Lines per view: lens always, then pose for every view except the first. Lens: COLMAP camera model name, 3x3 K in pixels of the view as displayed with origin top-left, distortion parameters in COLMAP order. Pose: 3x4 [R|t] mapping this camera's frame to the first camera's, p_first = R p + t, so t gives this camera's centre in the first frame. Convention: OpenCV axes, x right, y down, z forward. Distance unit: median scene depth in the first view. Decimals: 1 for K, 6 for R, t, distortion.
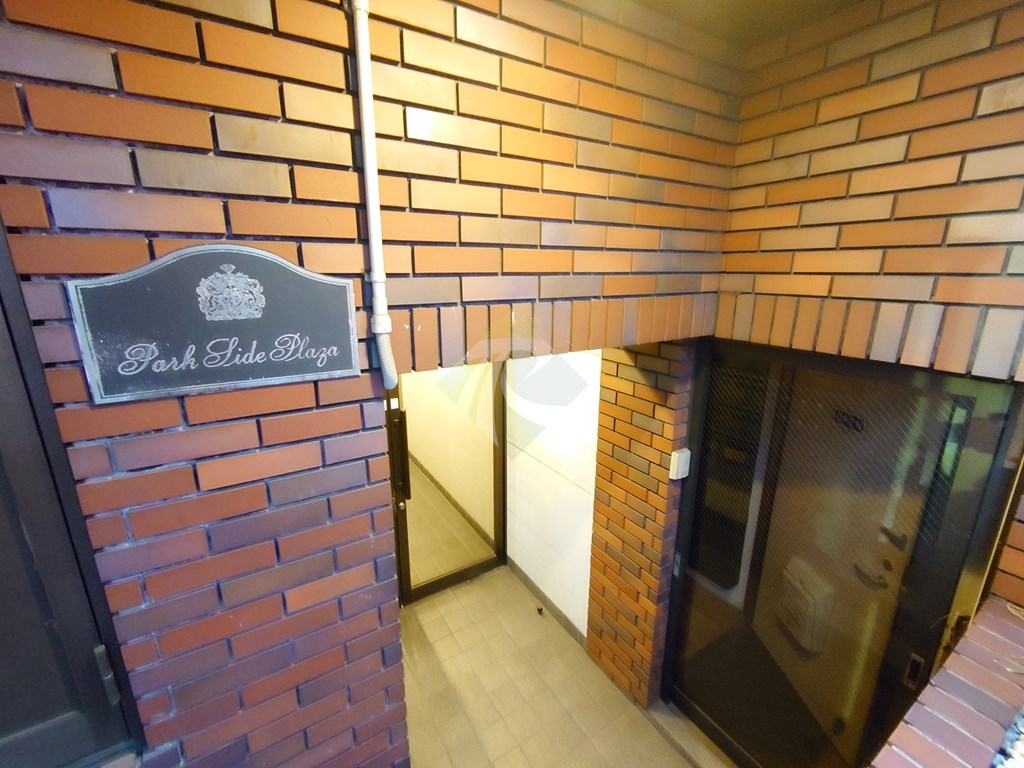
lens RADIAL K [[439.3, 0, 514.2], [0, 439.3, 382.2], [0, 0, 1]] dist [0.004811, -0.000740]
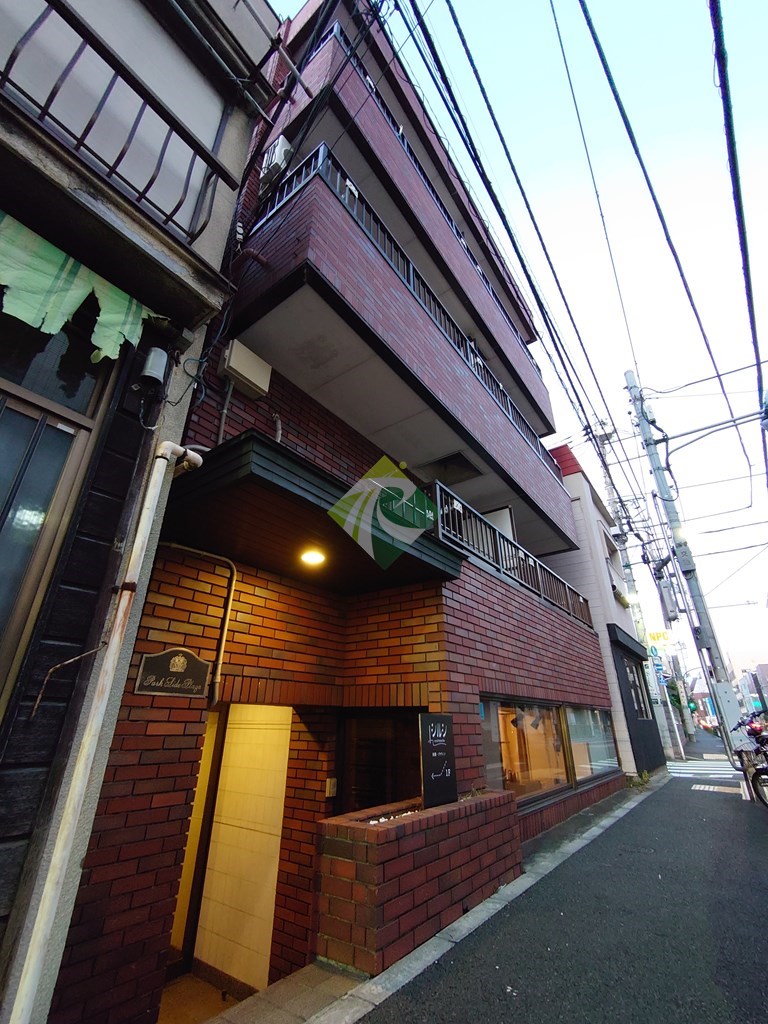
lens RADIAL K [[439.3, 0, 383.4], [0, 439.3, 511.8], [0, 0, 1]] dist [0.004811, -0.000740]
pose [[0.928732, 0.165029, 0.331996, -0.380989], [0.086796, 0.773805, -0.627449, 0.823270], [-0.360448, 0.611548, 0.704334, -1.871091]]
